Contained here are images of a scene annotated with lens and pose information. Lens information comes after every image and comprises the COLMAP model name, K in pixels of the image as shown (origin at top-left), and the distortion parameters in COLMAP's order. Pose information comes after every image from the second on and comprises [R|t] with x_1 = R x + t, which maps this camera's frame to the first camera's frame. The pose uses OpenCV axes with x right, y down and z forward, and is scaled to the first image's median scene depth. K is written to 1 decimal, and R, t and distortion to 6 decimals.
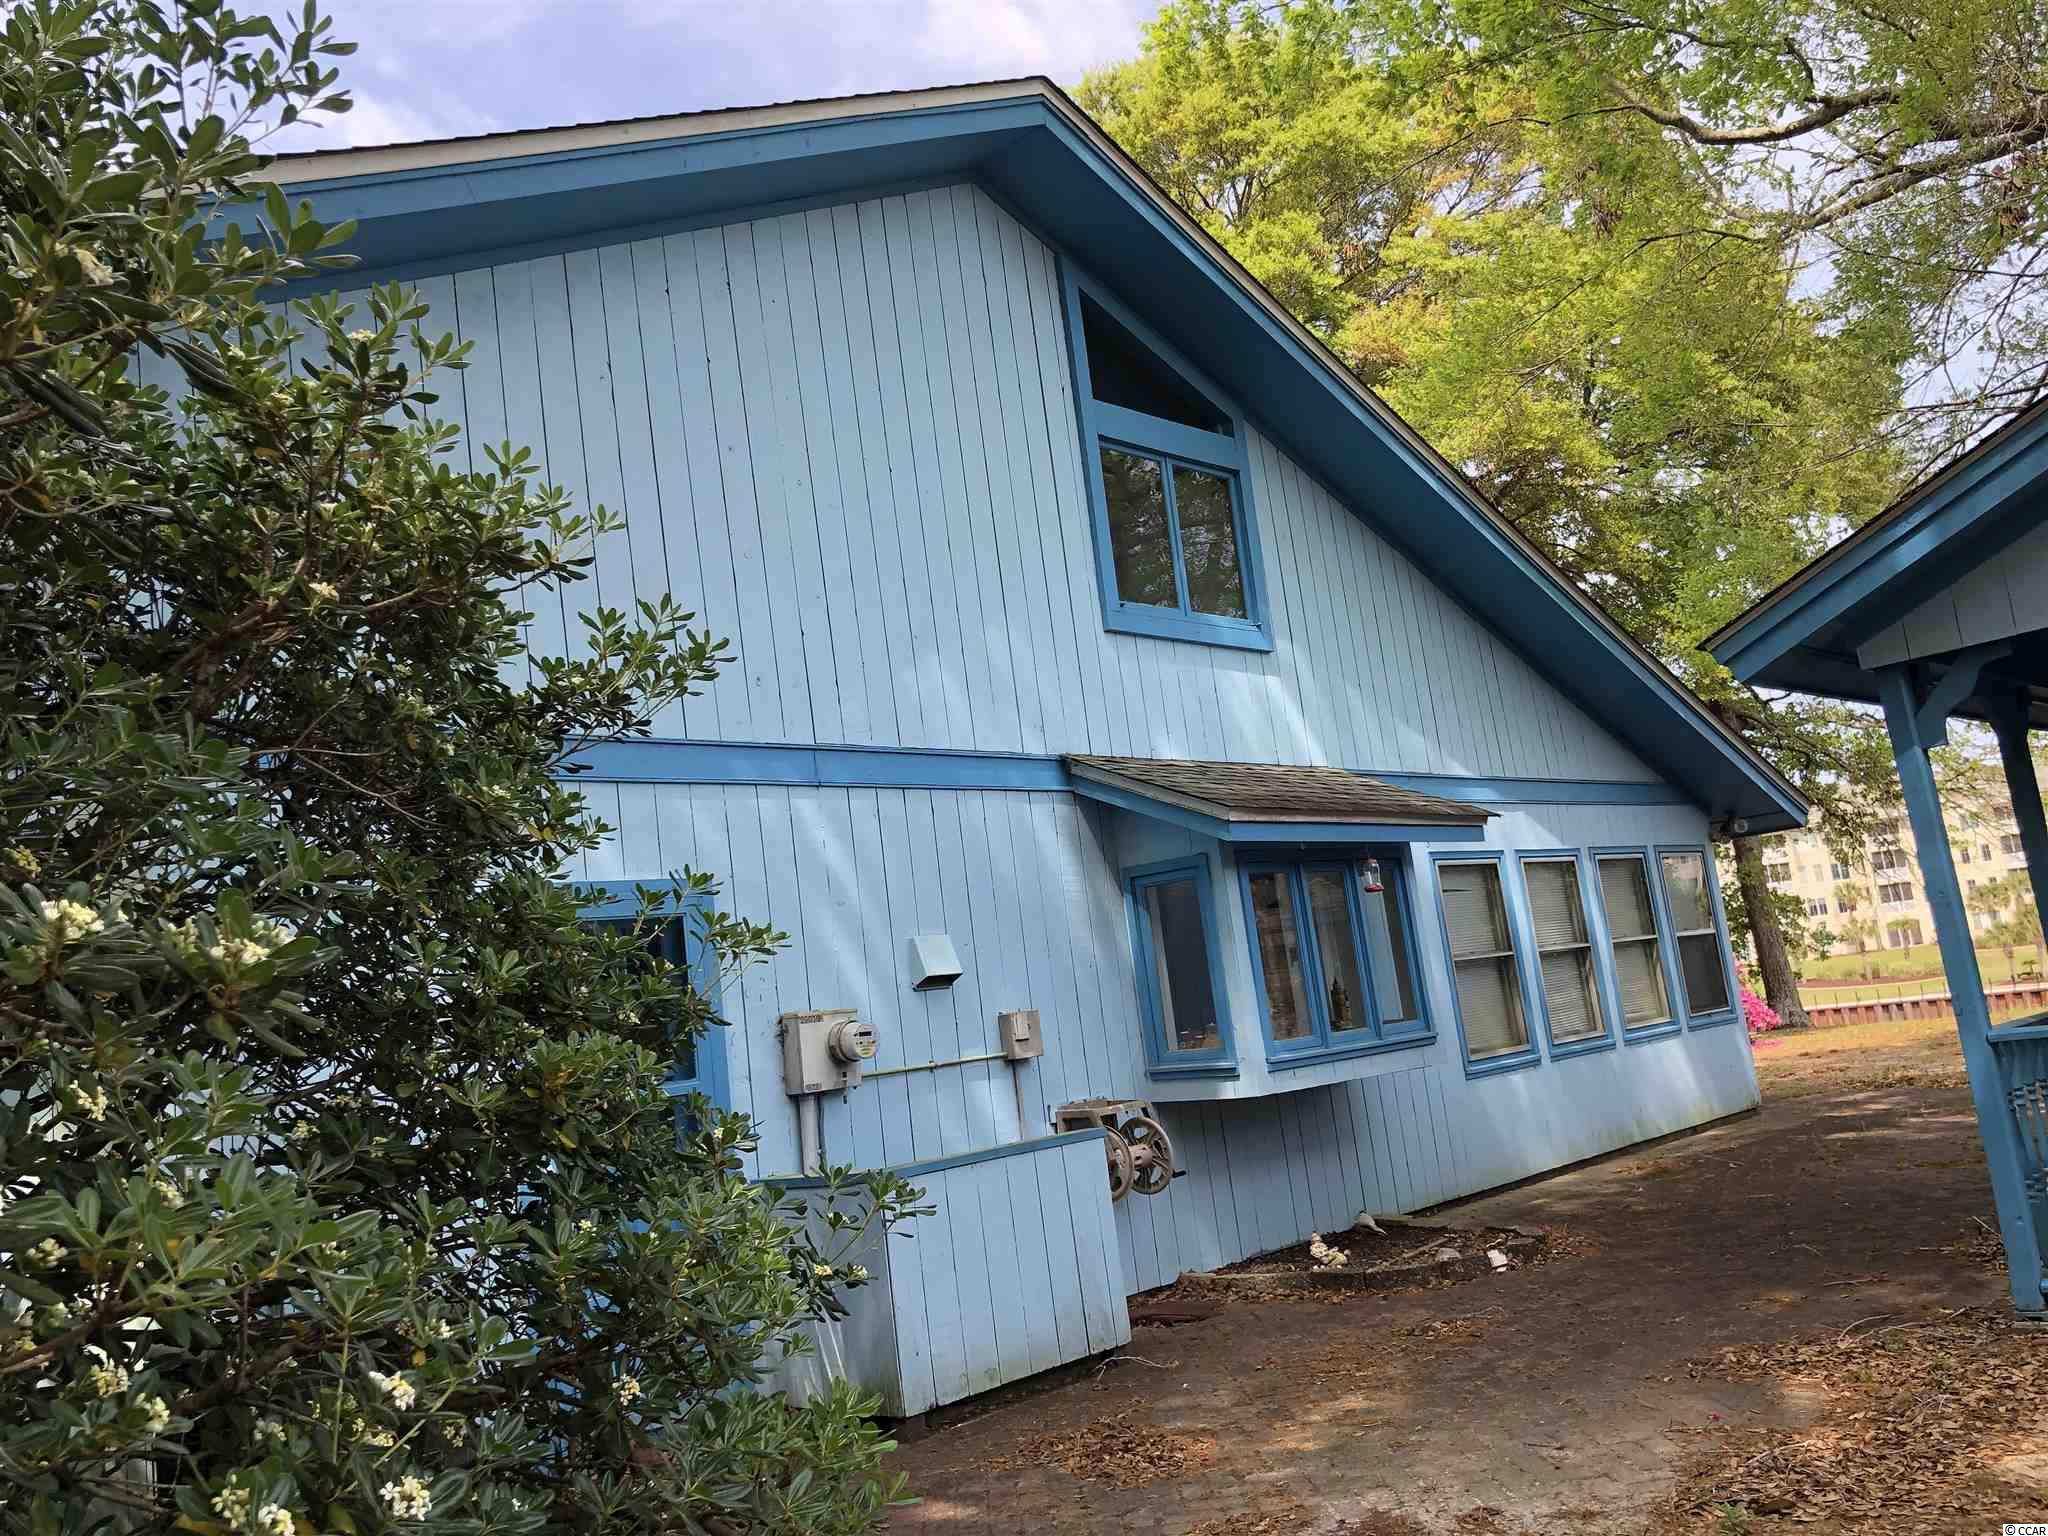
lens RADIAL K [[1629.7, 0, 1024.0], [0, 1629.7, 768.0], [0, 0, 1]] dist [0.048523, -0.066241]
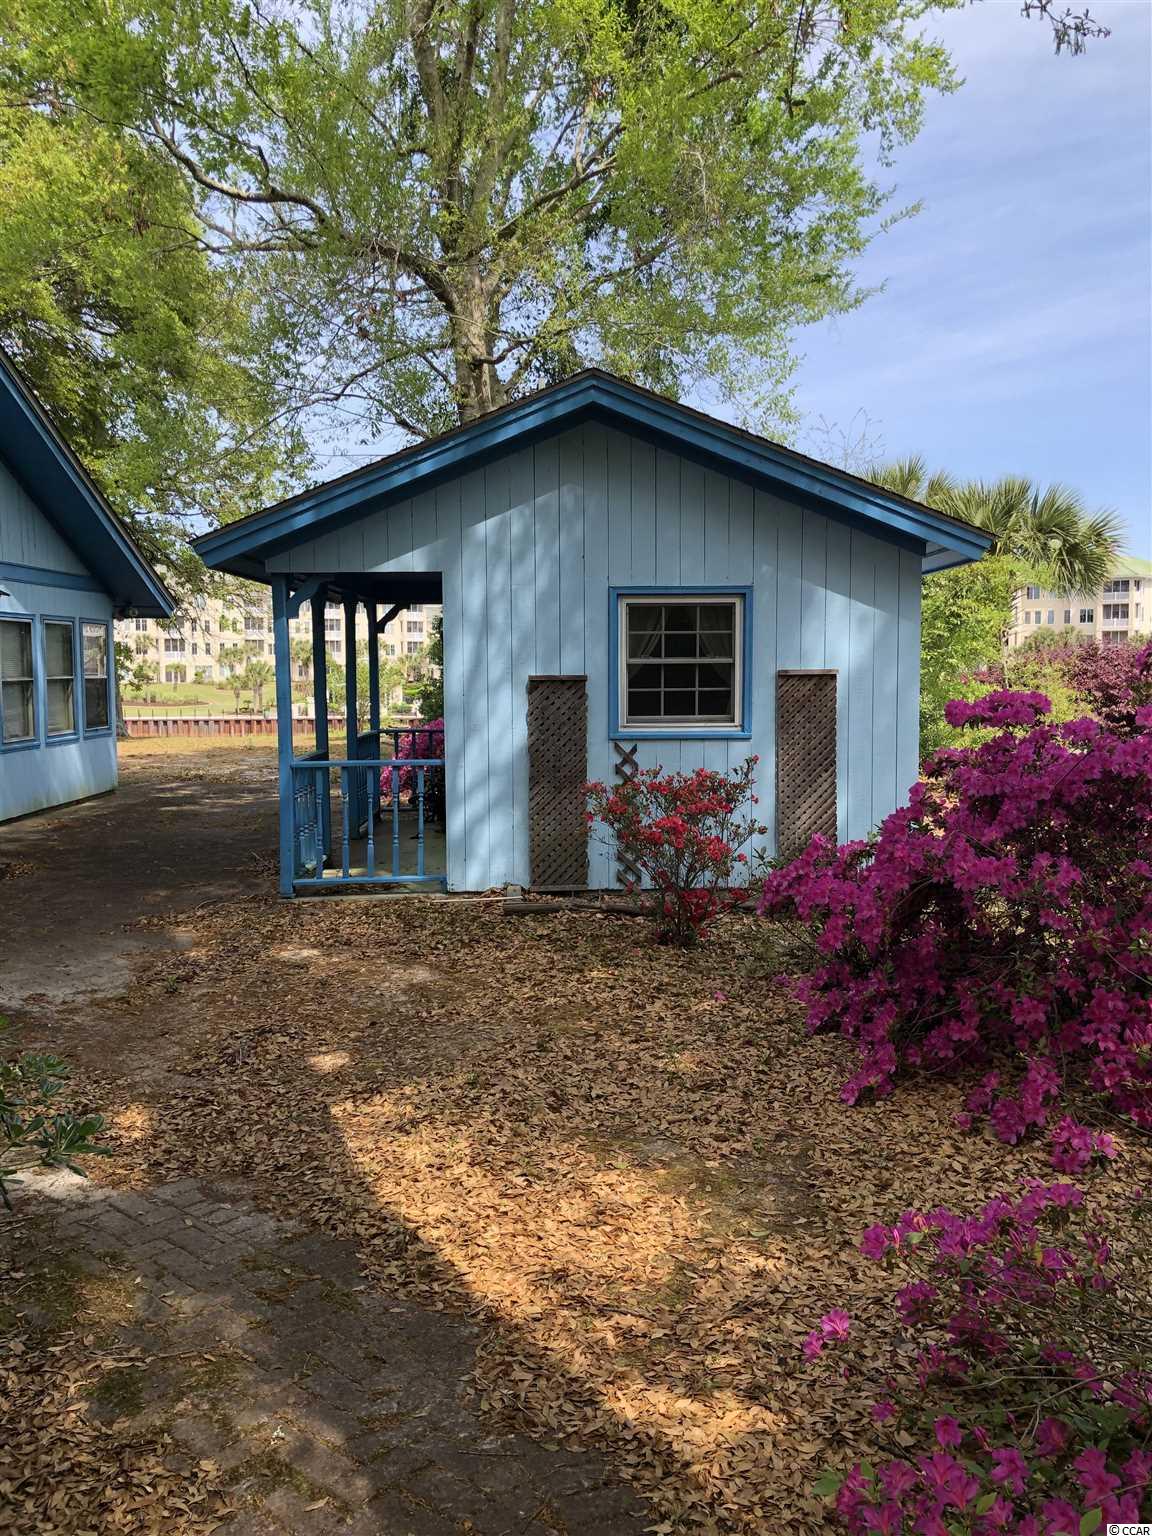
lens RADIAL K [[1250.5, 0, 576.0], [0, 1250.5, 768.0], [0, 0, 1]] dist [0.023952, -0.005523]
pose [[0.686387, 0.058687, 0.724865, -0.135736], [-0.195057, 0.975073, 0.105757, -0.029875], [-0.700590, -0.213980, 0.680725, -0.139508]]
